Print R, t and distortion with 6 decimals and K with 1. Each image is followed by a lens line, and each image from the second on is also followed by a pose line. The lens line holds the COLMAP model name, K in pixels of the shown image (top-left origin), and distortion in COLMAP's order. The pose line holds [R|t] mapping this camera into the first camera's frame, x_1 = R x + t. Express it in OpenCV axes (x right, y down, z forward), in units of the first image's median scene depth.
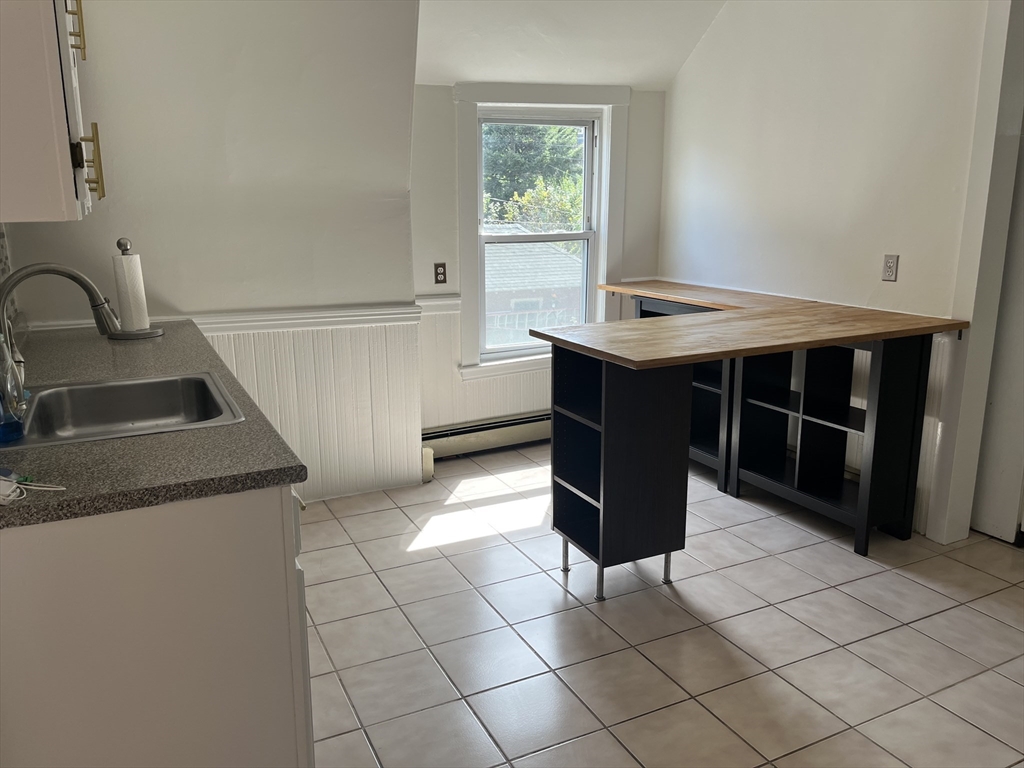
lens RADIAL K [[779.8, 0, 510.8], [0, 779.8, 379.8], [0, 0, 1]] dist [0.023424, -0.042368]
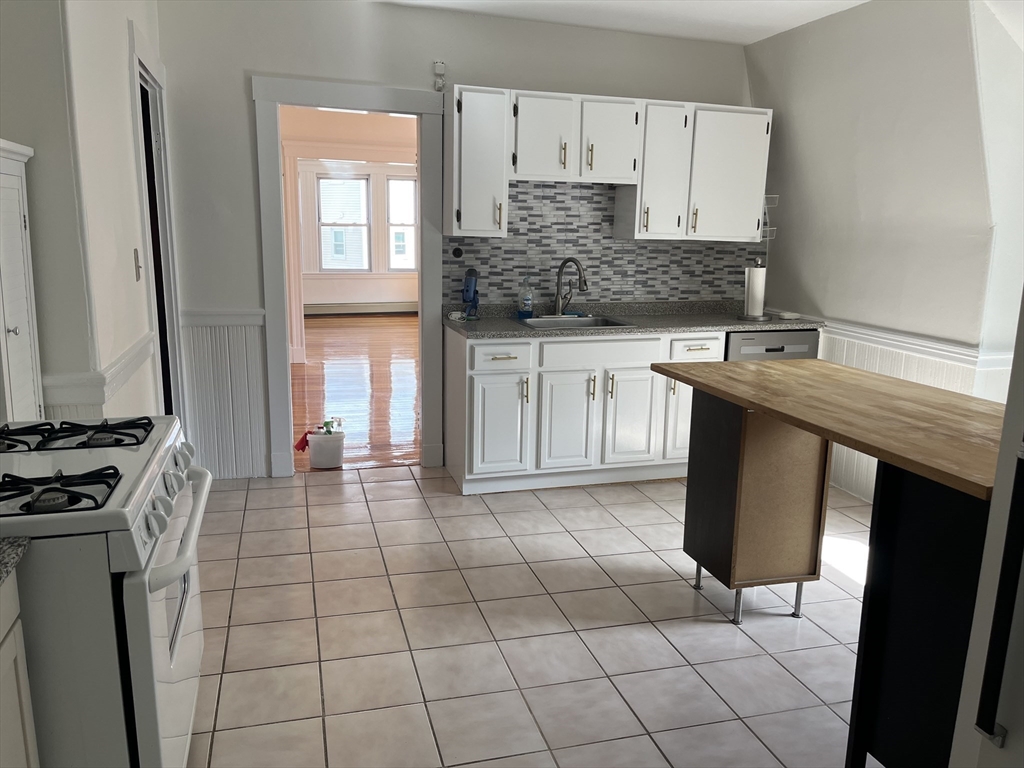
lens RADIAL K [[779.8, 0, 506.6], [0, 779.8, 387.3], [0, 0, 1]] dist [0.023424, -0.042368]
pose [[-0.180900, 0.197115, -0.963546, 1.424202], [-0.245907, 0.939526, 0.238369, -0.228429], [0.952263, 0.280064, -0.121489, 0.950469]]
